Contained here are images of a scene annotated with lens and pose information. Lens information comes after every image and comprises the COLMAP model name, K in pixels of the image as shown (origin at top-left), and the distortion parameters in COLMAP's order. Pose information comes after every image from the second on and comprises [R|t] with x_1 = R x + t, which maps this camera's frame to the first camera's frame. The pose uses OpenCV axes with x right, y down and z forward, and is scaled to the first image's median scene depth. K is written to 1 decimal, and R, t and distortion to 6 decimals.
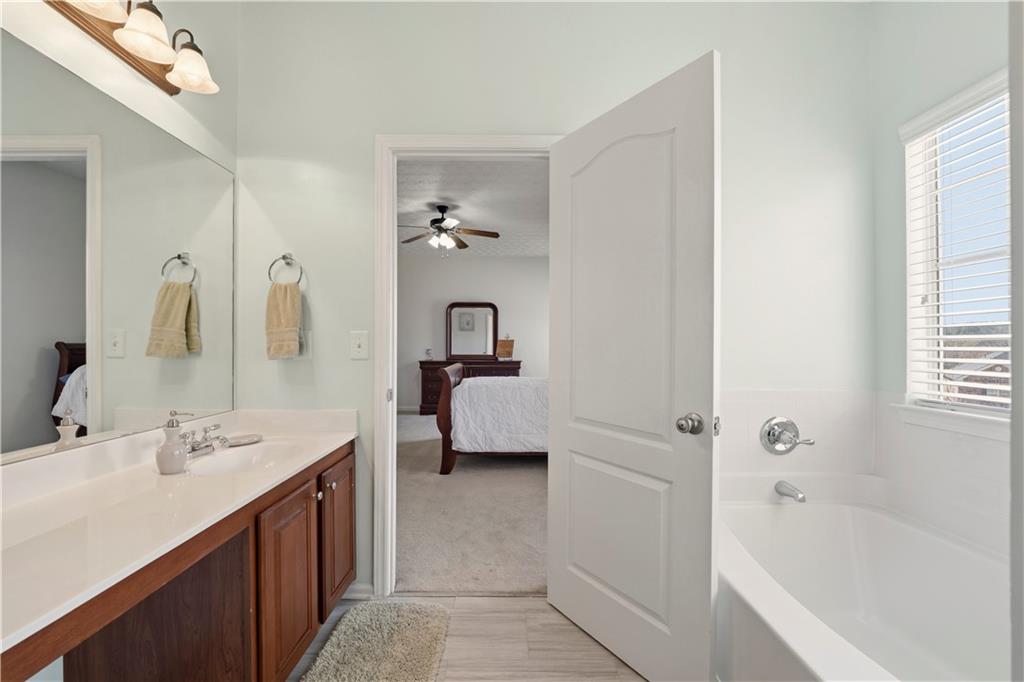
lens RADIAL K [[425.5, 0, 512.0], [0, 425.5, 341.0], [0, 0, 1]] dist [-0.002410, -0.000224]
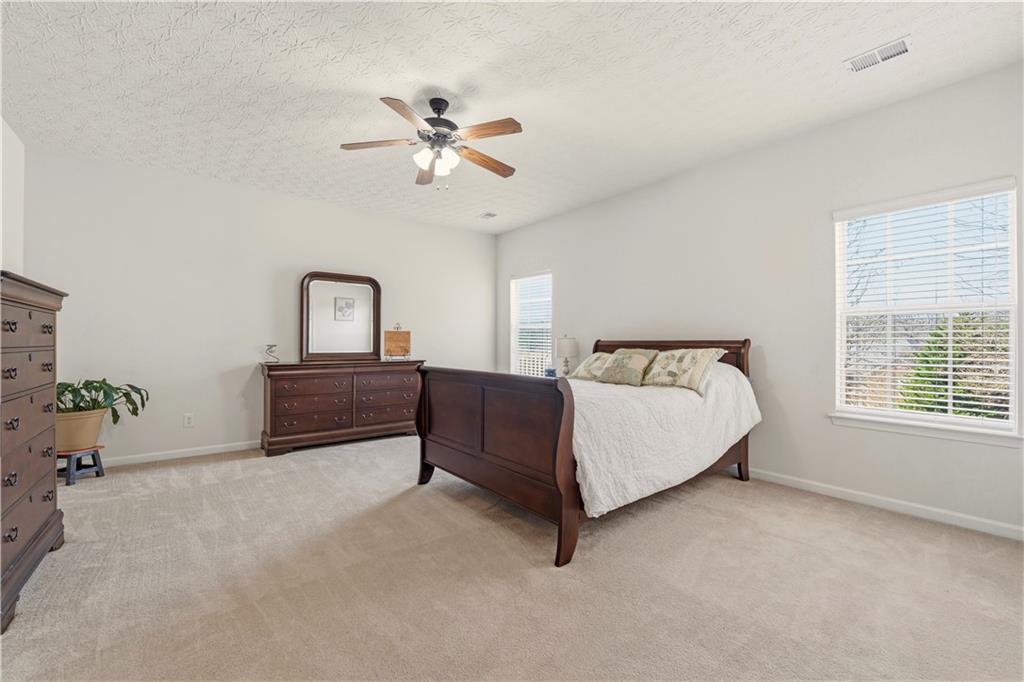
lens RADIAL K [[425.5, 0, 512.0], [0, 425.5, 341.0], [0, 0, 1]] dist [-0.002410, -0.000224]
pose [[0.790627, 0.002750, 0.612292, -0.301480], [-0.009300, 0.999928, 0.007517, 0.006552], [-0.612228, -0.011638, 0.790596, 0.318515]]
